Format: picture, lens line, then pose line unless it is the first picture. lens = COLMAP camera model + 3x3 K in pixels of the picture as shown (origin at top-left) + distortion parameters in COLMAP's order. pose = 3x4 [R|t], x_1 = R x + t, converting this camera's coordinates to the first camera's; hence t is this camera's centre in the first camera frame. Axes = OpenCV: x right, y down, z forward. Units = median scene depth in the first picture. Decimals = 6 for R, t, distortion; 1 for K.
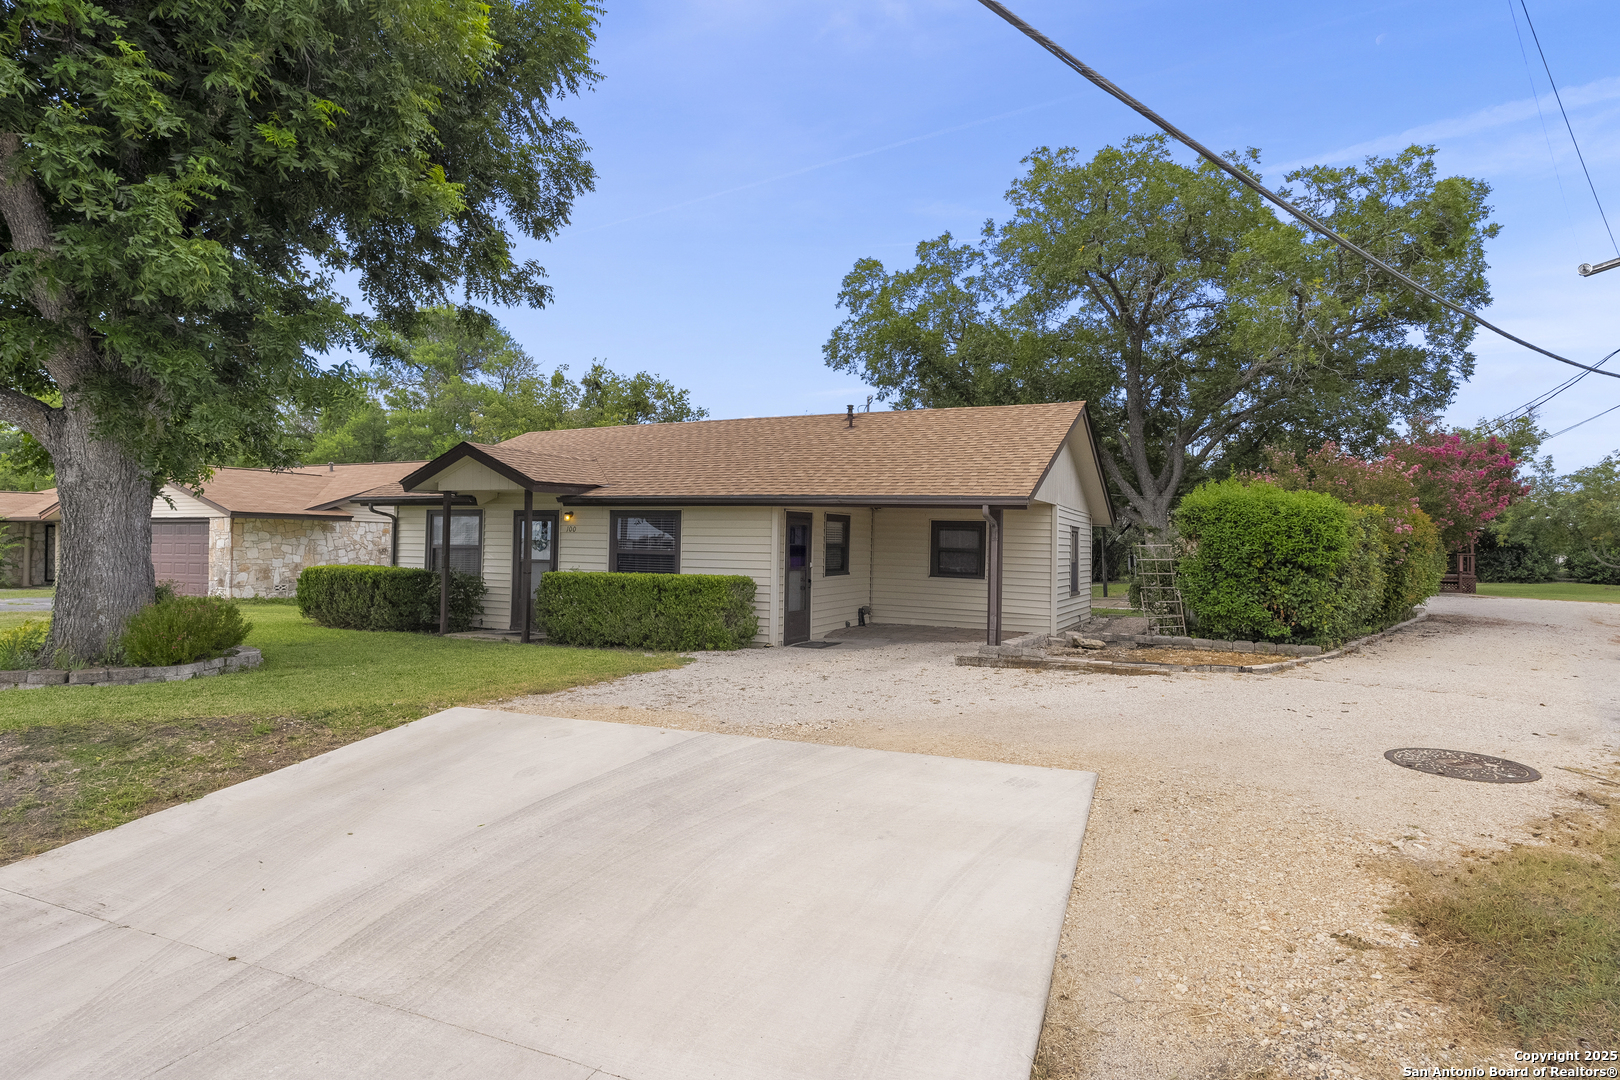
lens RADIAL K [[842.6, 0, 816.9], [0, 842.6, 532.1], [0, 0, 1]] dist [-0.000589, -0.000433]
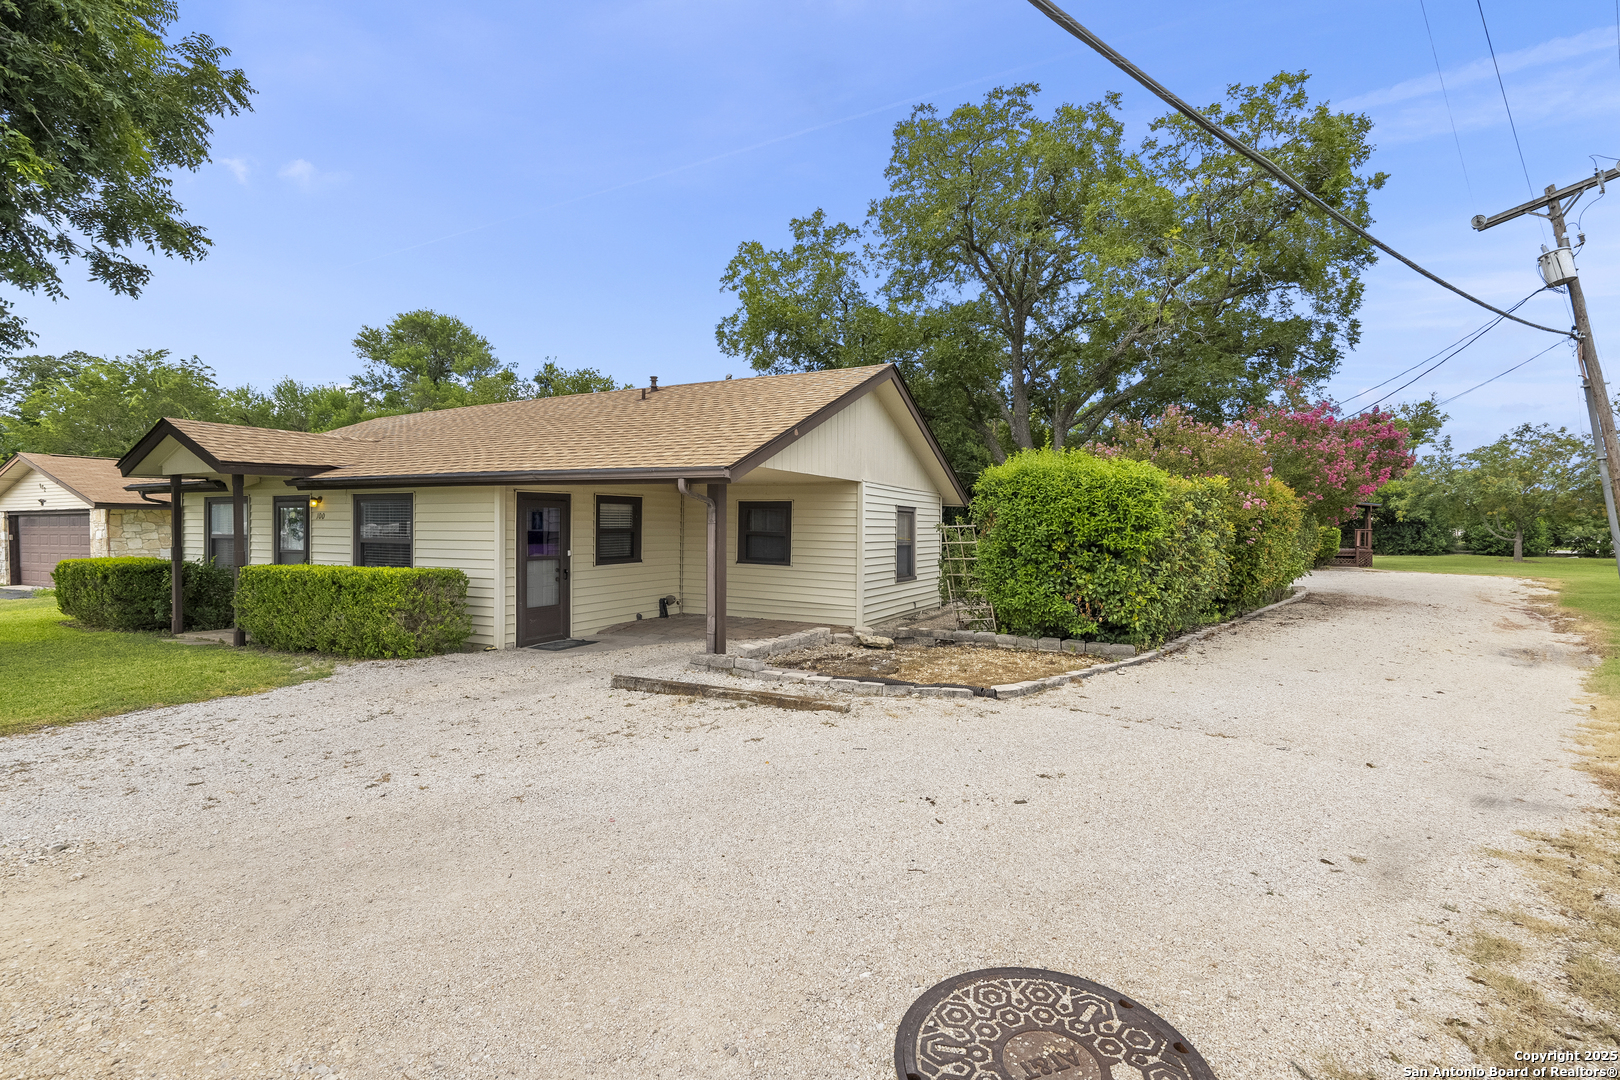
lens RADIAL K [[711.5, 0, 810.2], [0, 711.5, 543.4], [0, 0, 1]] dist [-0.004332, 0.000772]
pose [[0.999692, -0.011765, -0.021846, 0.221015], [0.012585, 0.999207, 0.037775, 0.003159], [0.021384, -0.038038, 0.999047, 0.223267]]
